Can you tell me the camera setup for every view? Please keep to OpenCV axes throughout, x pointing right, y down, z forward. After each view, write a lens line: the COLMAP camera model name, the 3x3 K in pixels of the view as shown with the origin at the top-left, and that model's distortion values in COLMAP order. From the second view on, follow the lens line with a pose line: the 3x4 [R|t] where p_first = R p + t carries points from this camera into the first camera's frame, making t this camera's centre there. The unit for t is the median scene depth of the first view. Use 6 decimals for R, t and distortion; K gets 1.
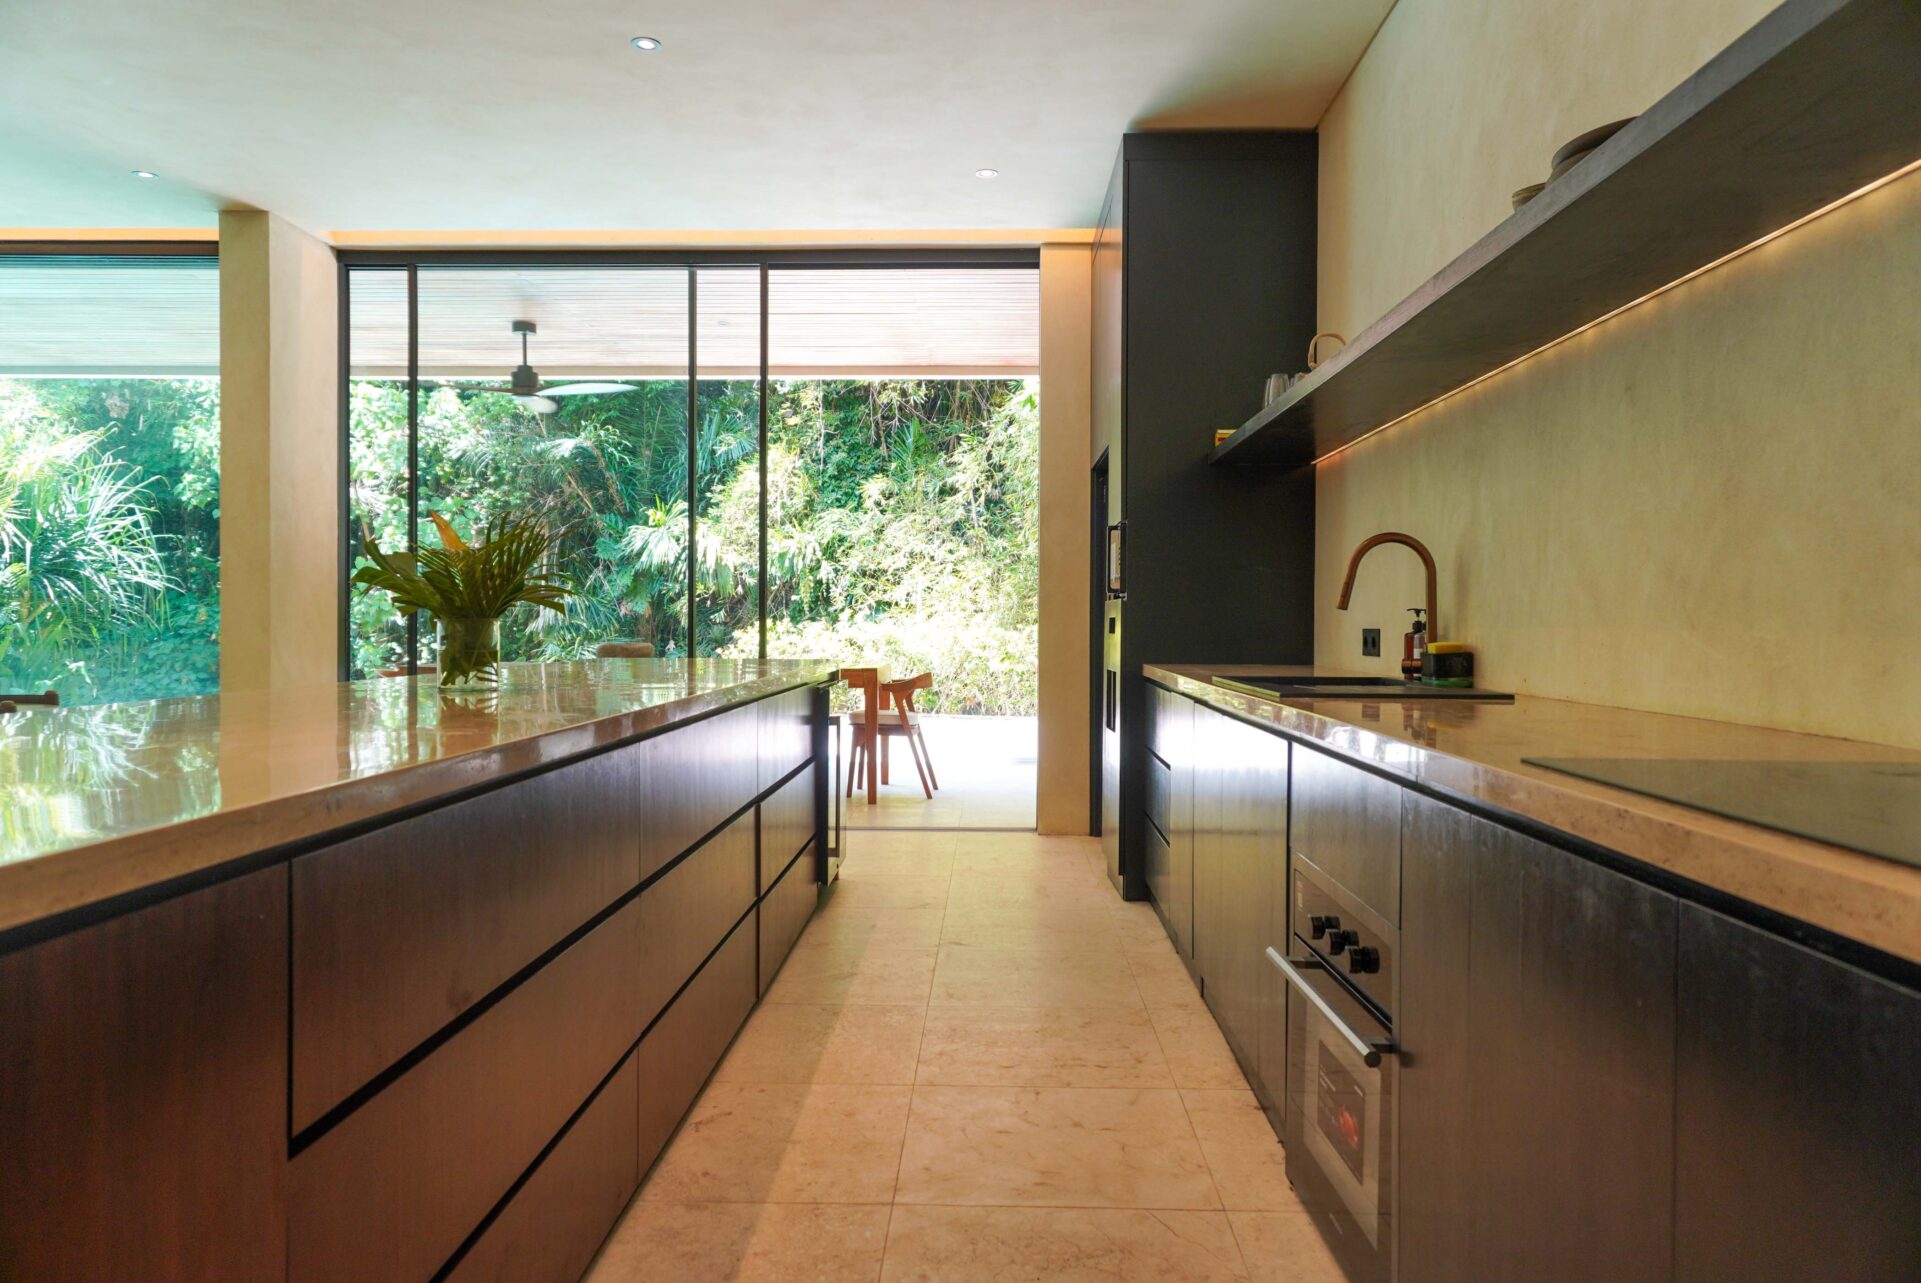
lens RADIAL K [[1292.5, 0, 956.2], [0, 1292.5, 635.6], [0, 0, 1]] dist [0.015077, 0.007085]
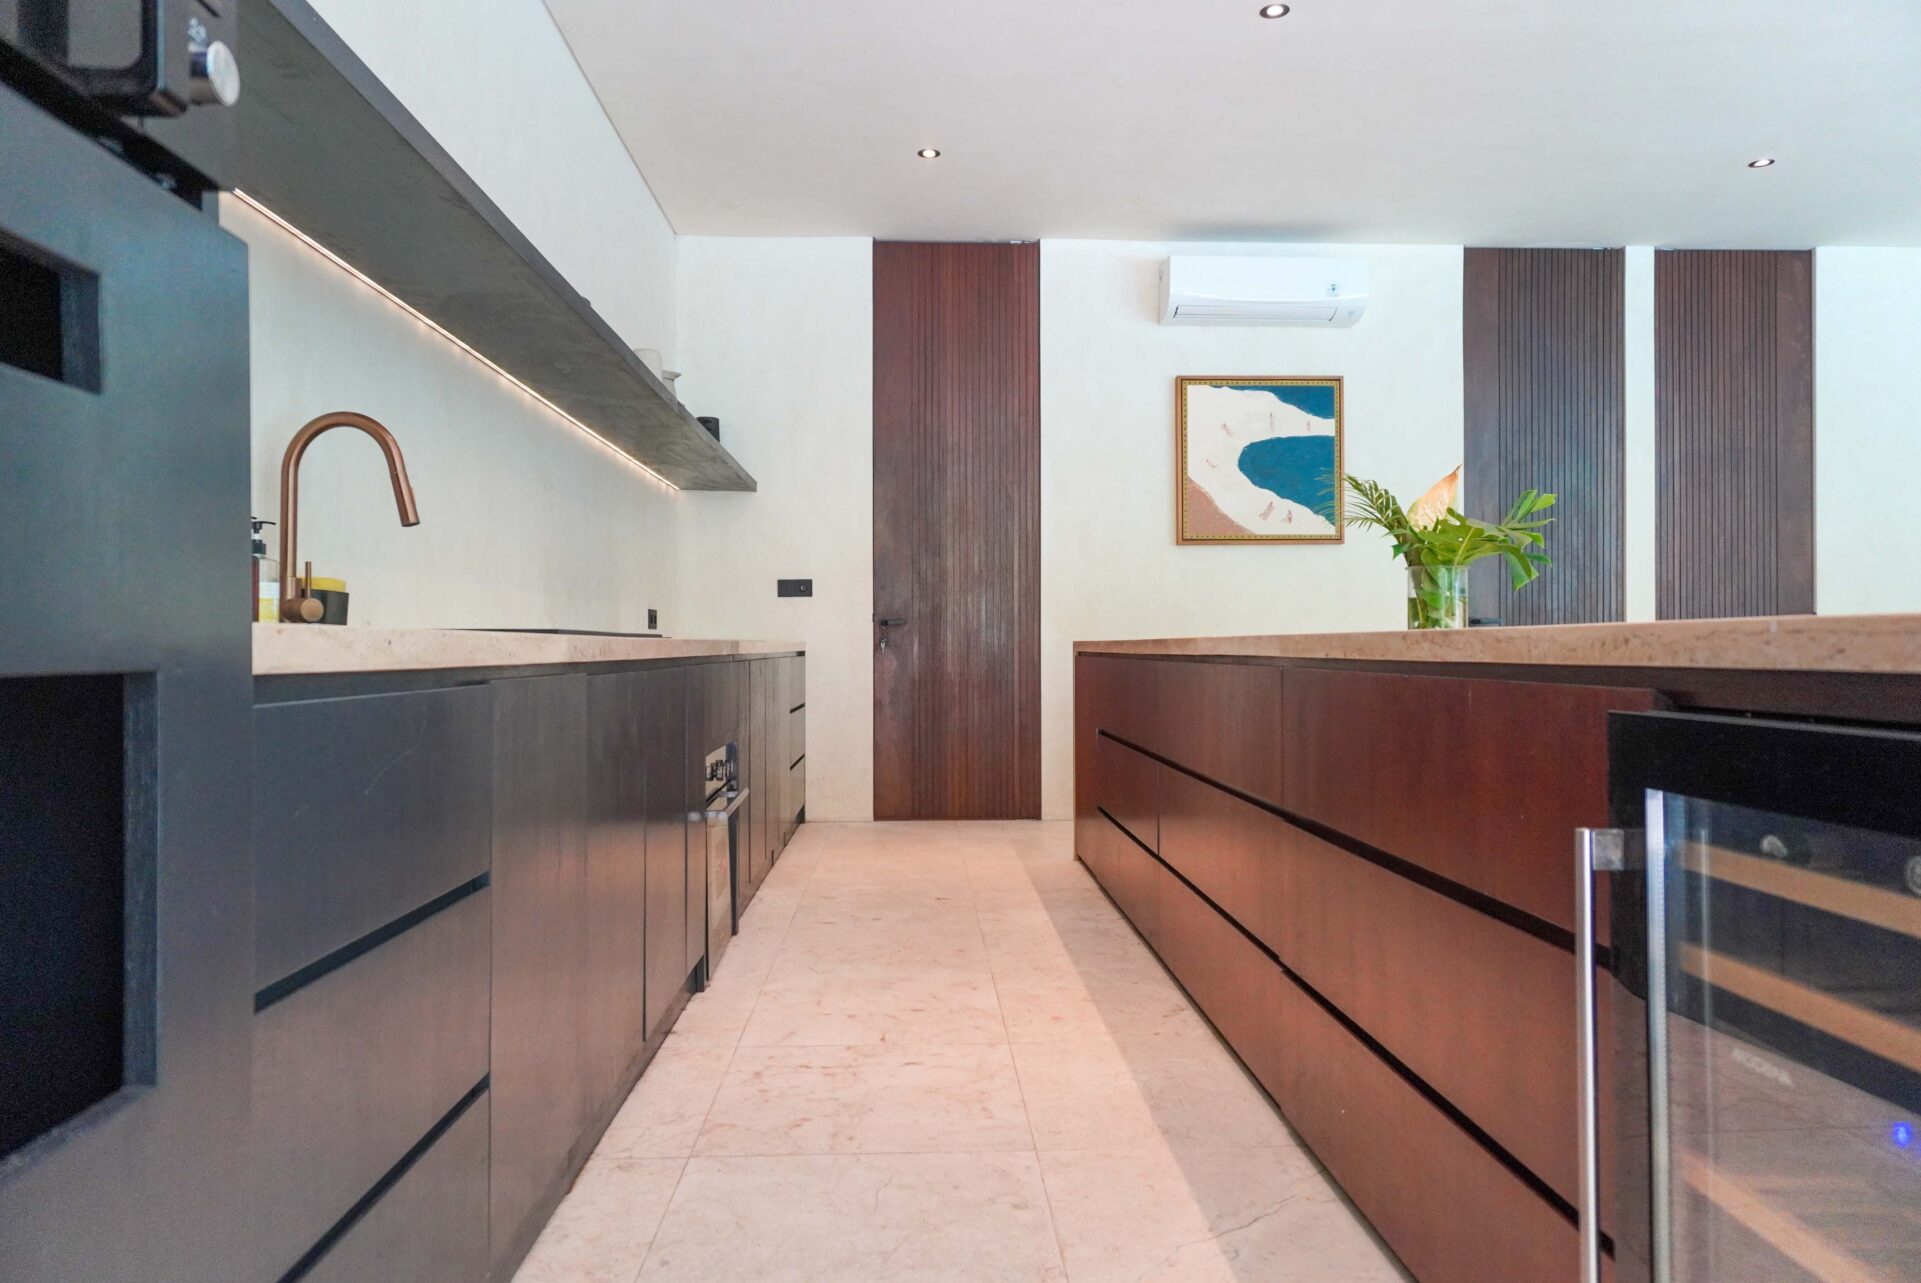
lens RADIAL K [[1292.5, 0, 956.2], [0, 1292.5, 635.6], [0, 0, 1]] dist [0.015077, 0.007085]
pose [[-0.997763, -0.001174, -0.066843, 0.068468], [-0.001229, 0.999999, 0.000786, 0.039138], [0.066842, 0.000867, -0.997763, 1.869895]]
